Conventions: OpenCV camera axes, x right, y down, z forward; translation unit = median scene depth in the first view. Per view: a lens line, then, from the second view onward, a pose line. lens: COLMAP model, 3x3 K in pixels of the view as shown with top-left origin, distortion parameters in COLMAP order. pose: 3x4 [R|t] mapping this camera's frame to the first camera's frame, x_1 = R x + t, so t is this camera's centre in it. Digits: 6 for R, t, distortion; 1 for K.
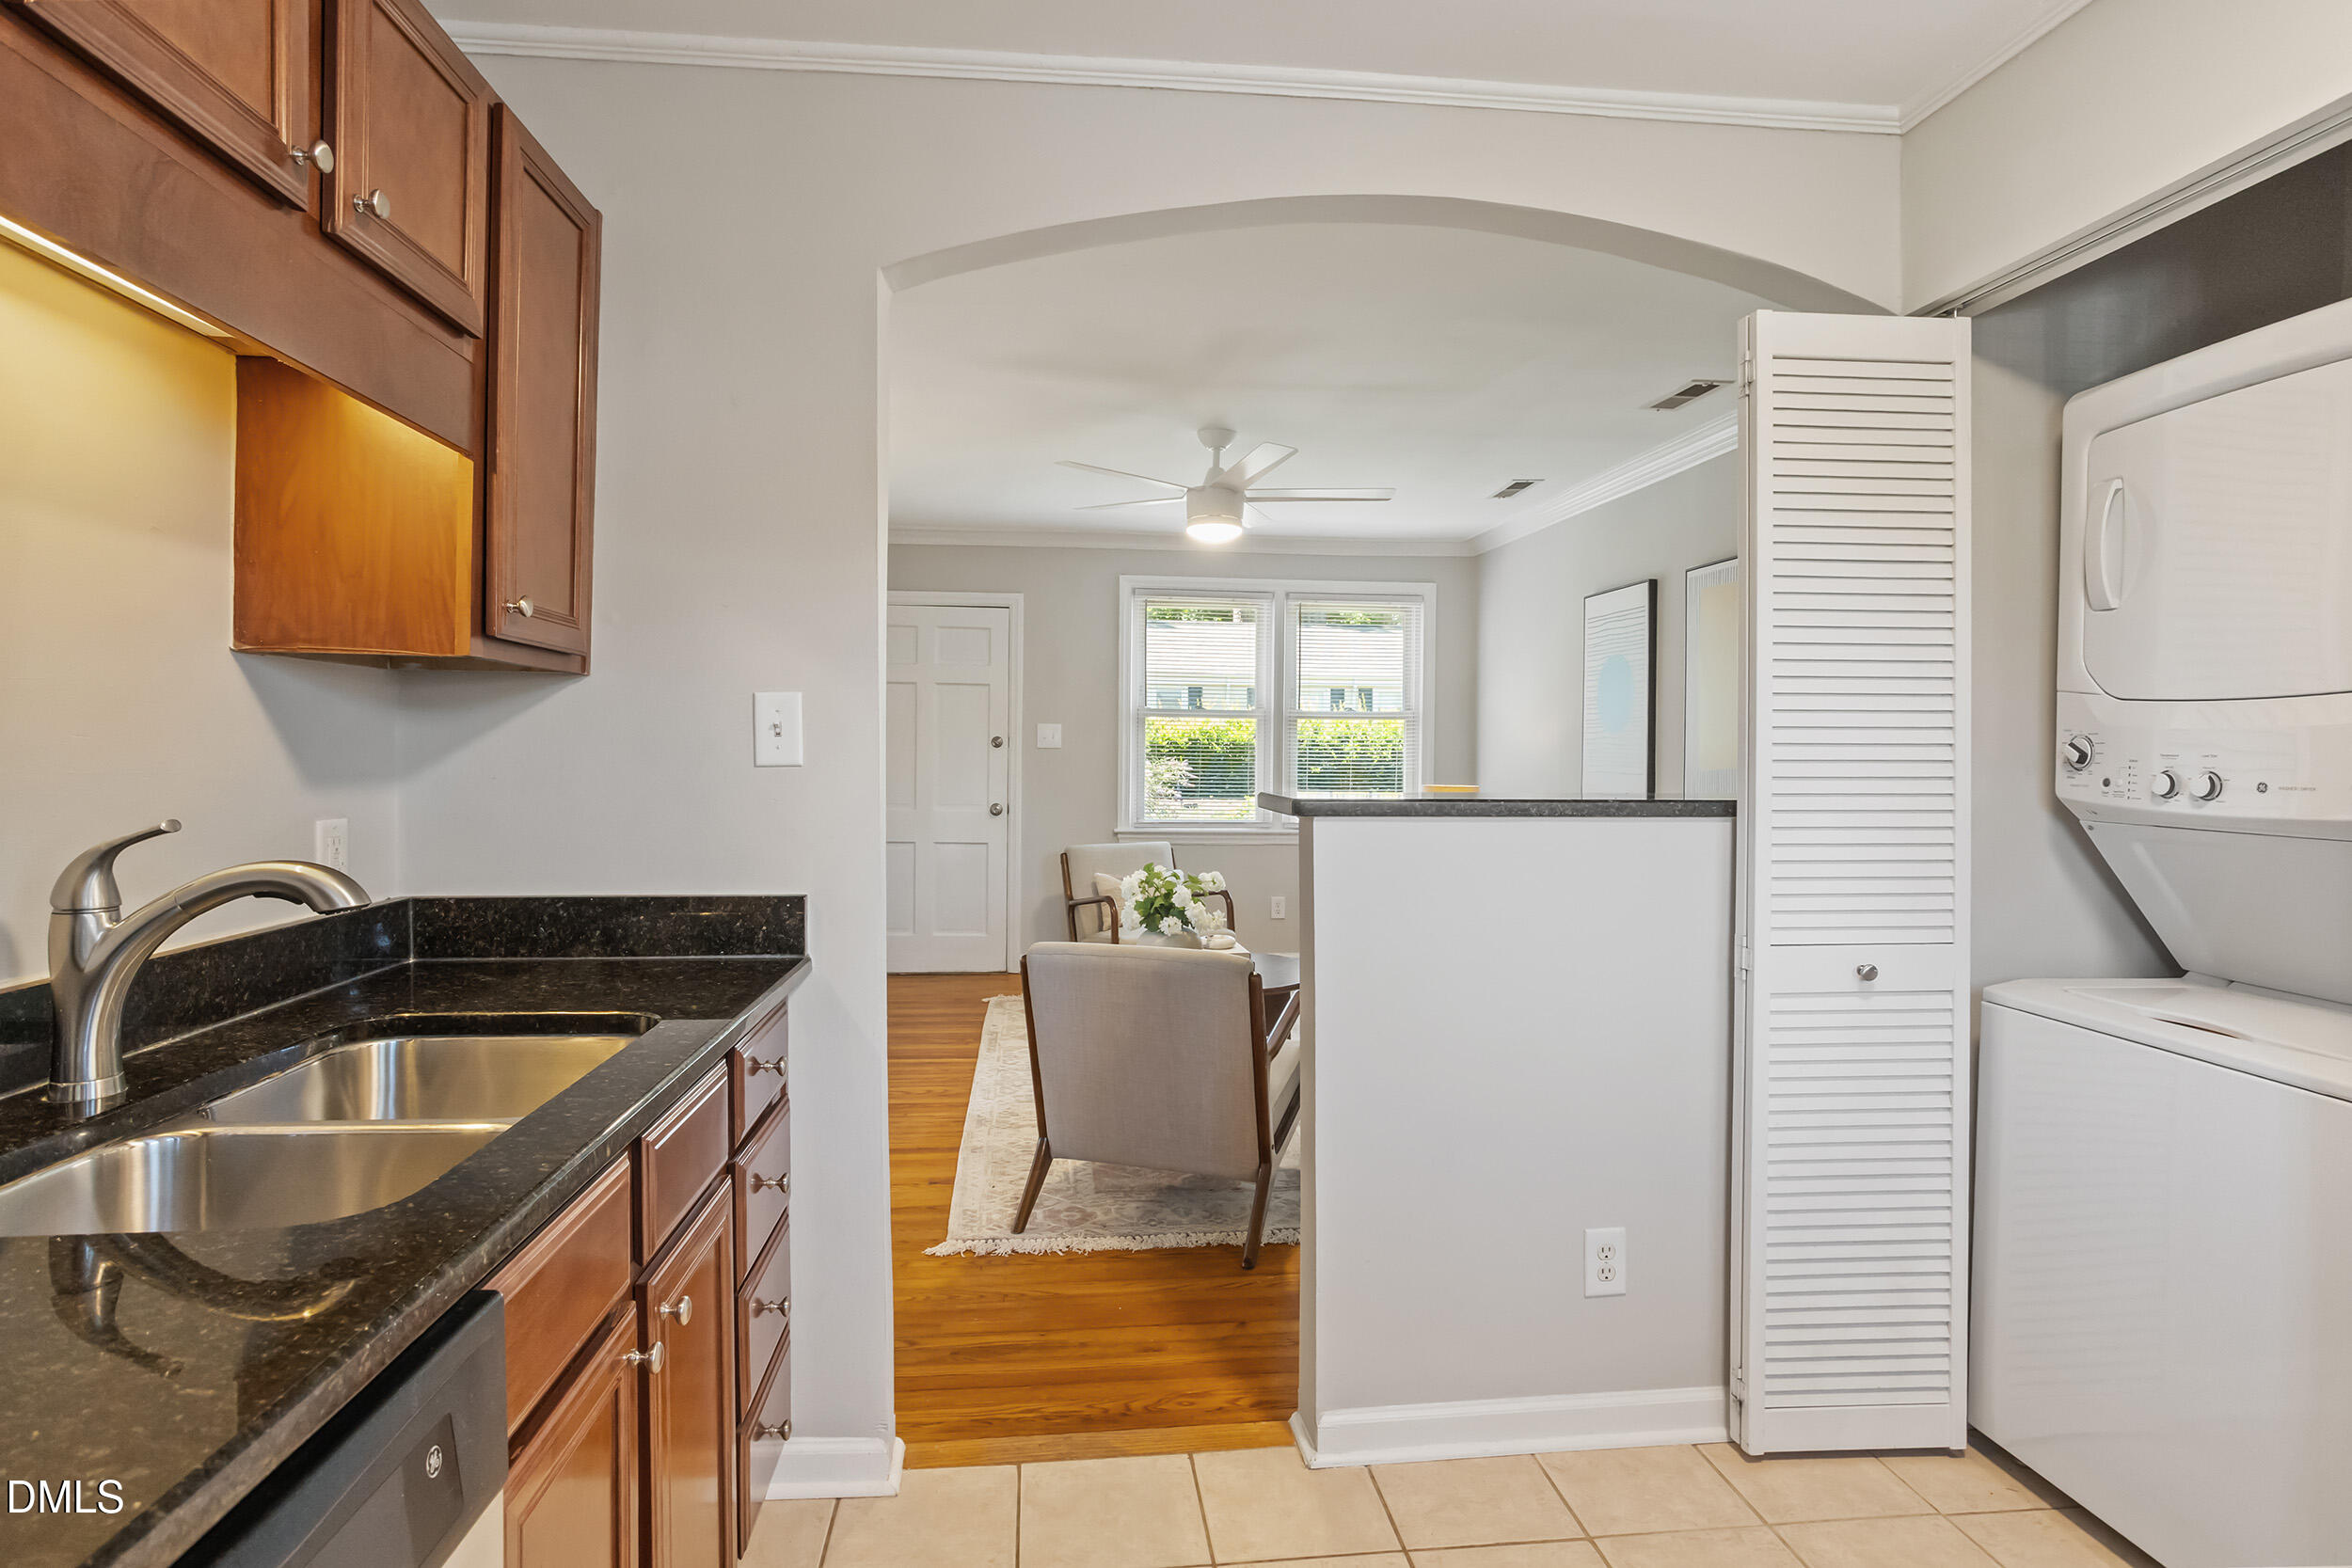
lens RADIAL K [[1247.8, 0, 1175.9], [0, 1247.8, 752.7], [0, 0, 1]] dist [-0.010982, -0.000284]
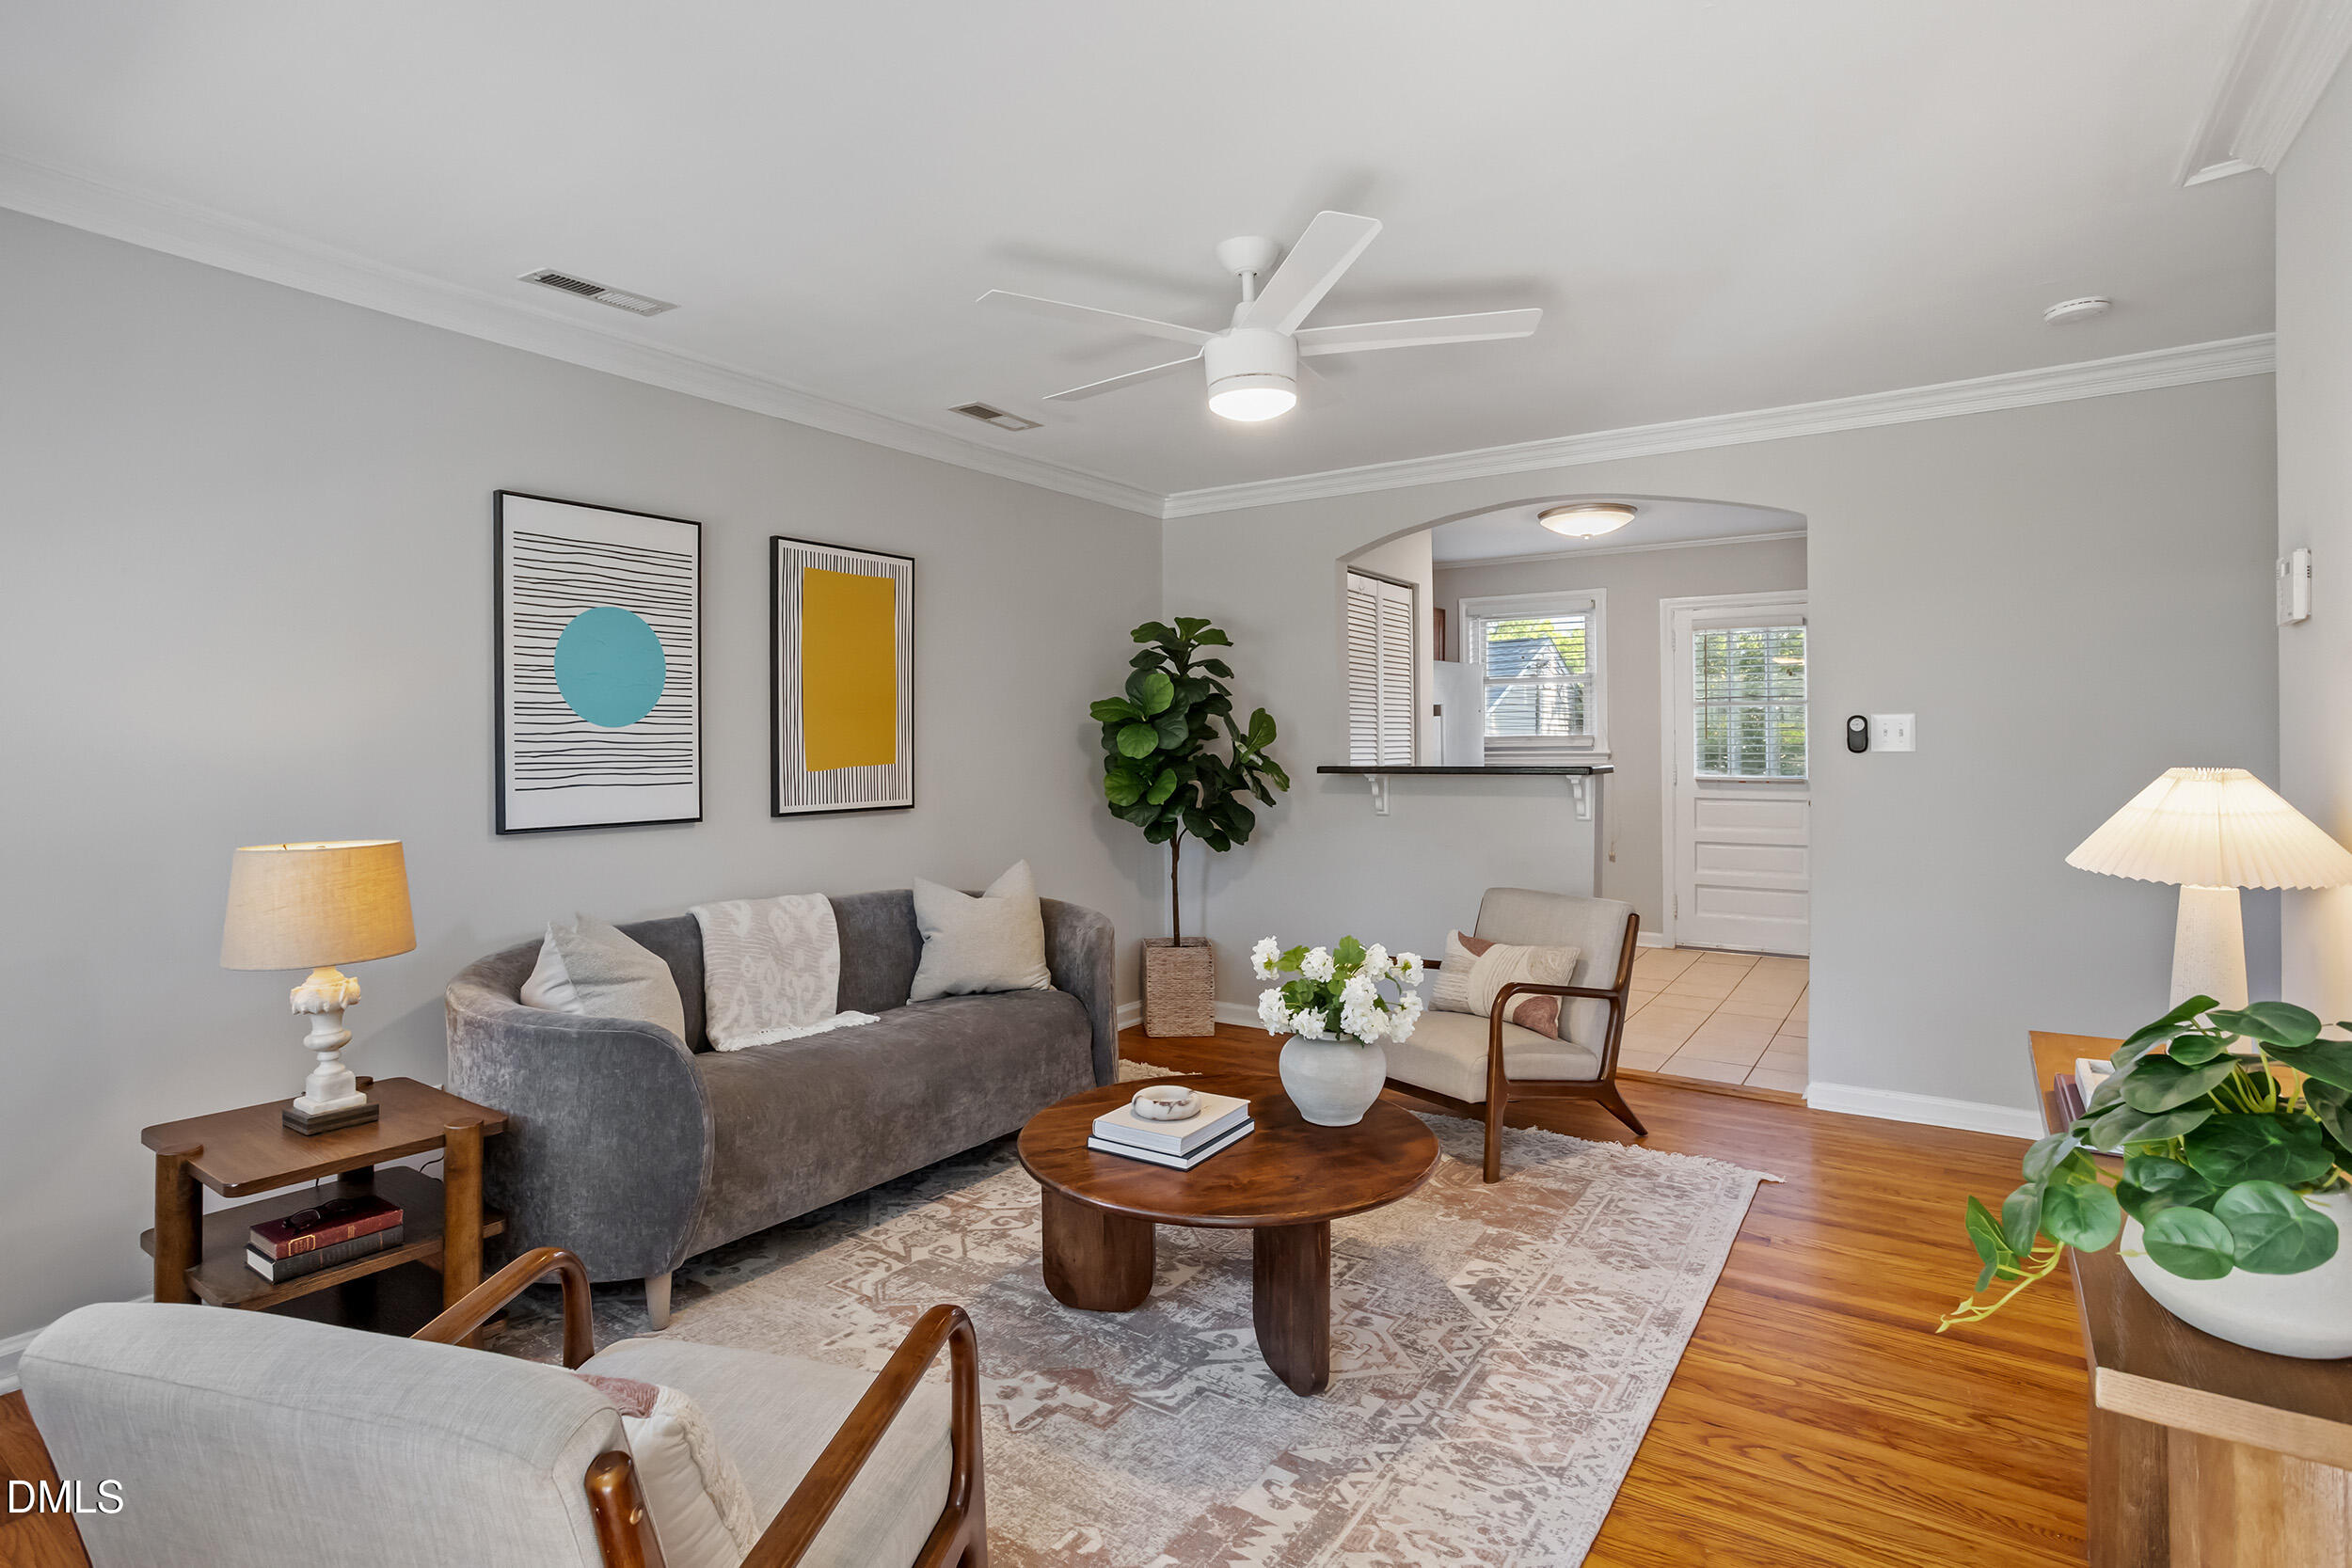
lens RADIAL K [[1206.6, 0, 1125.5], [0, 1206.6, 751.8], [0, 0, 1]] dist [-0.062114, 0.038079]
pose [[-0.744891, -0.005283, 0.667165, -0.620083], [0.005888, 0.999878, 0.014491, -0.020921], [-0.667160, 0.014723, -0.744769, 2.869067]]
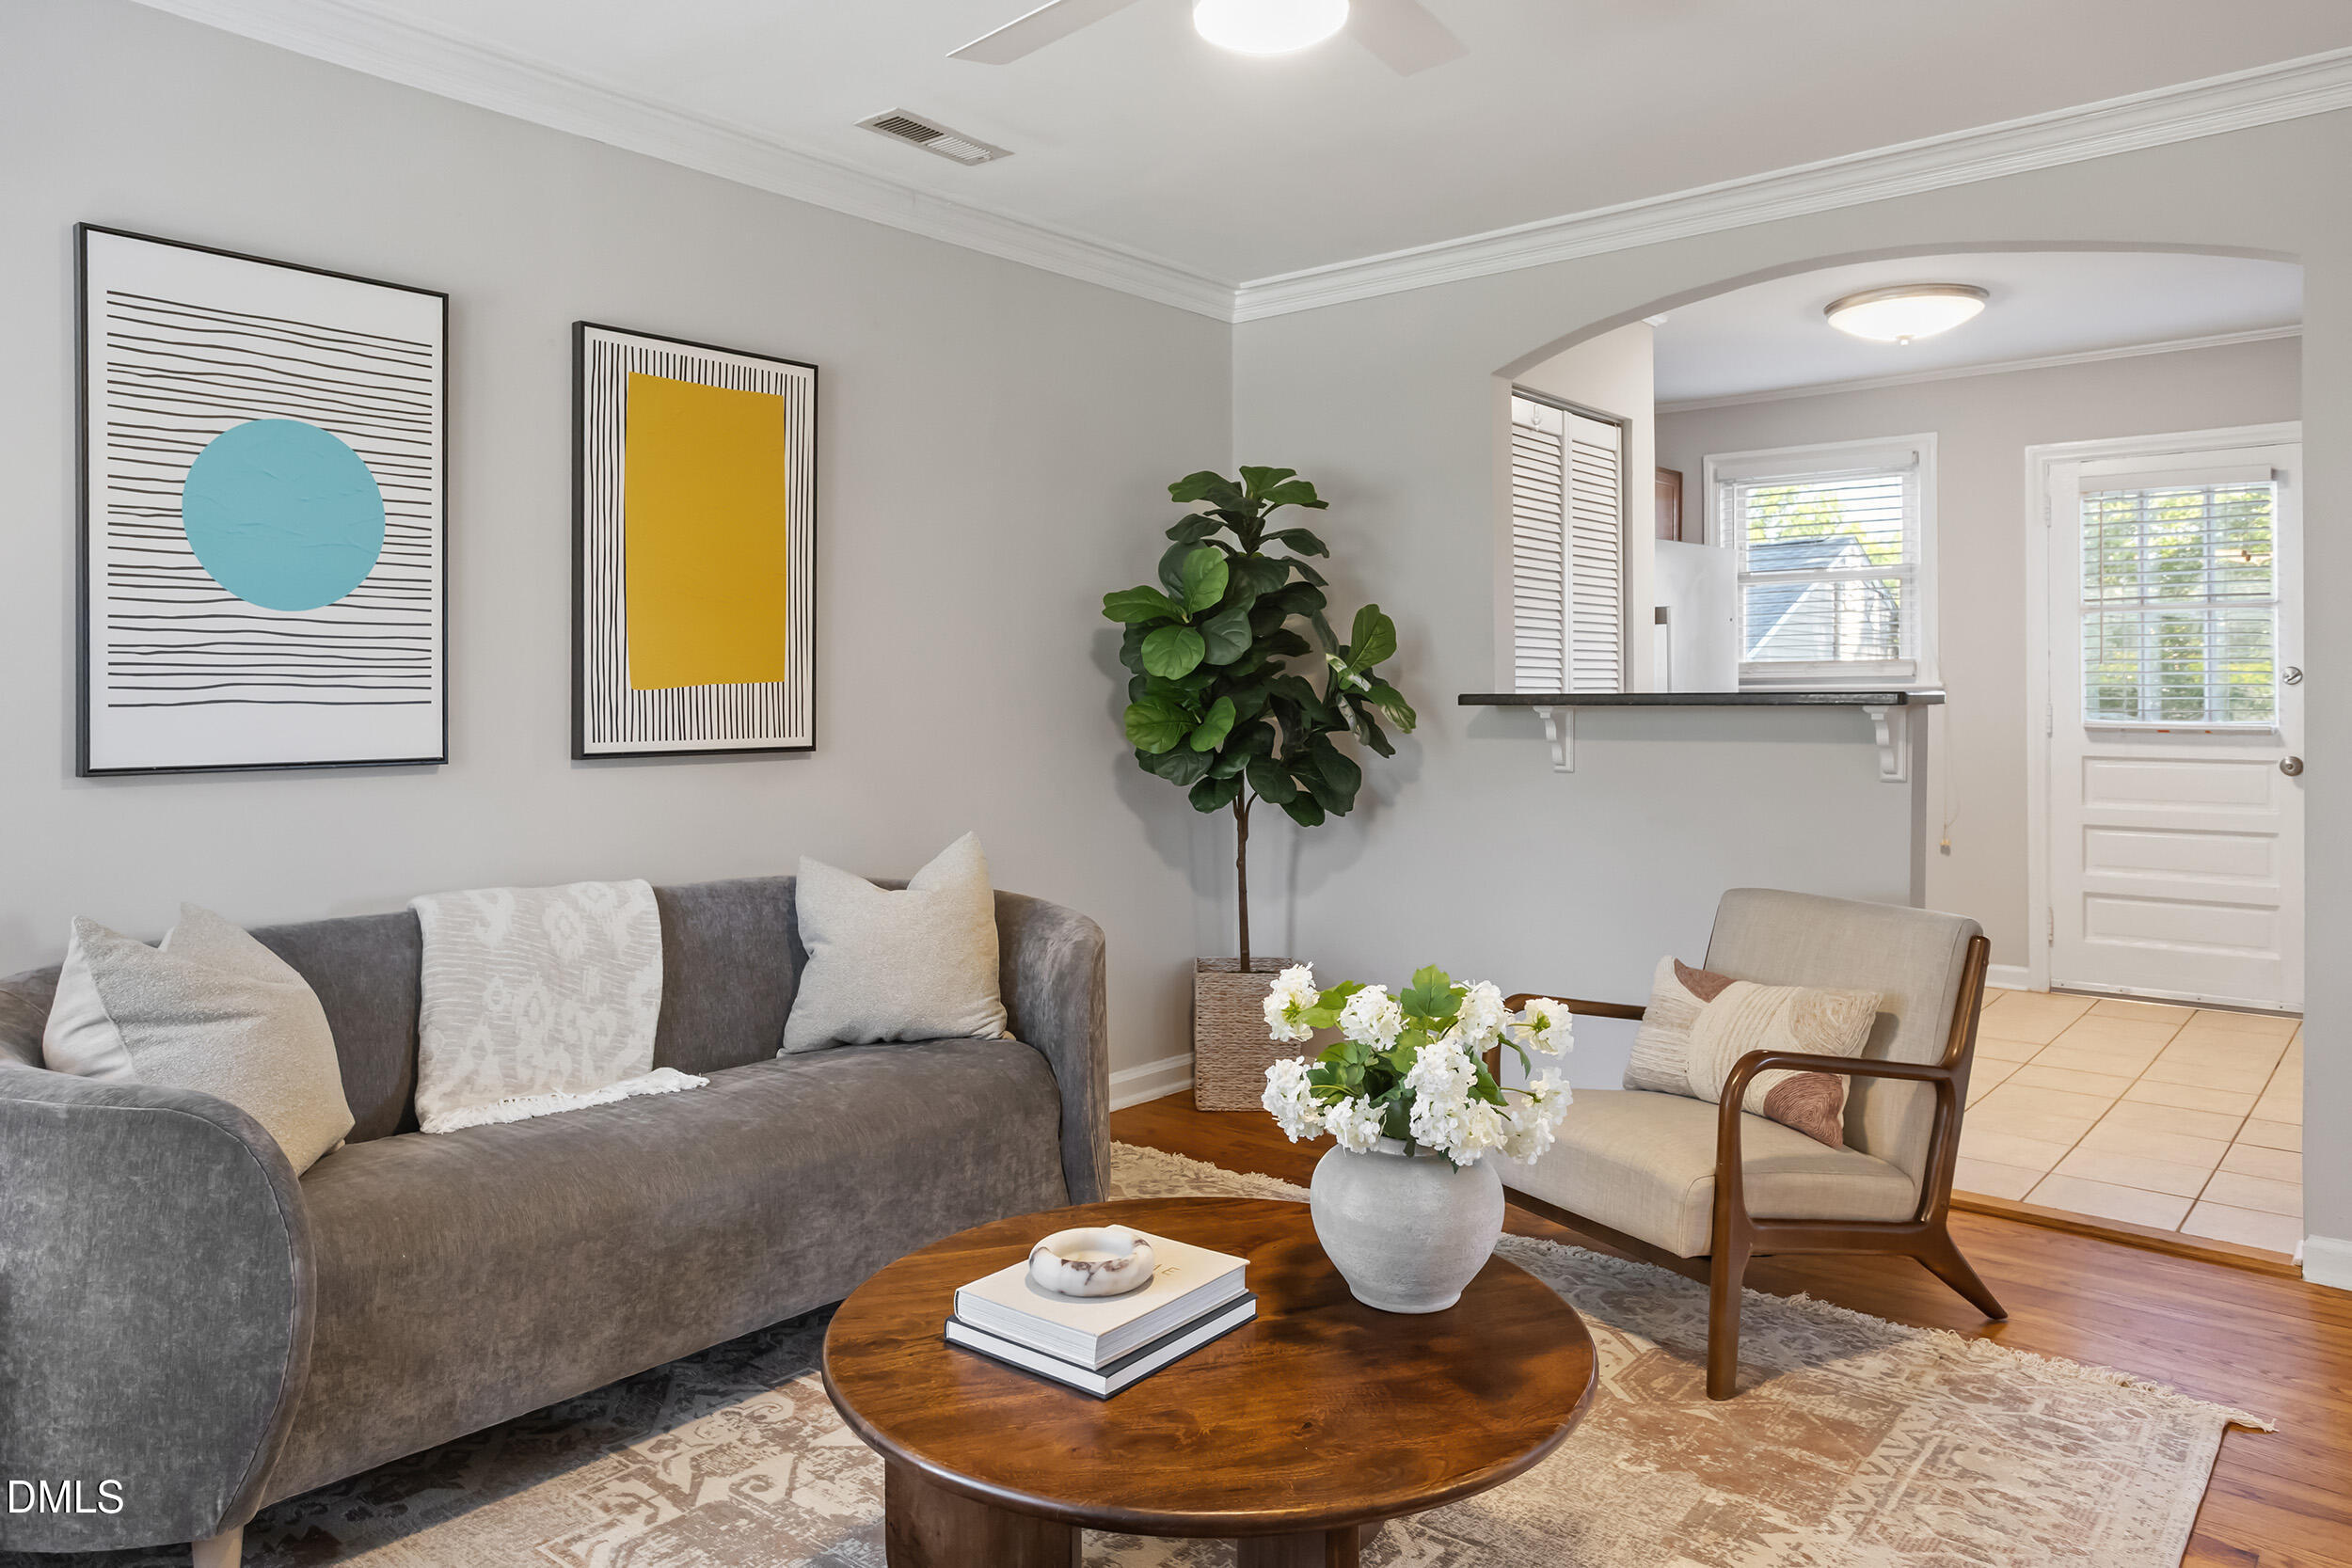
lens RADIAL K [[1598.4, 0, 1125.7], [0, 1598.4, 695.5], [0, 0, 1]] dist [-0.024783, 0.031098]
pose [[-0.680654, -0.004317, 0.732592, -0.519999], [0.002145, 0.999967, 0.007885, 0.022998], [-0.732602, 0.006939, -0.680622, 2.567457]]
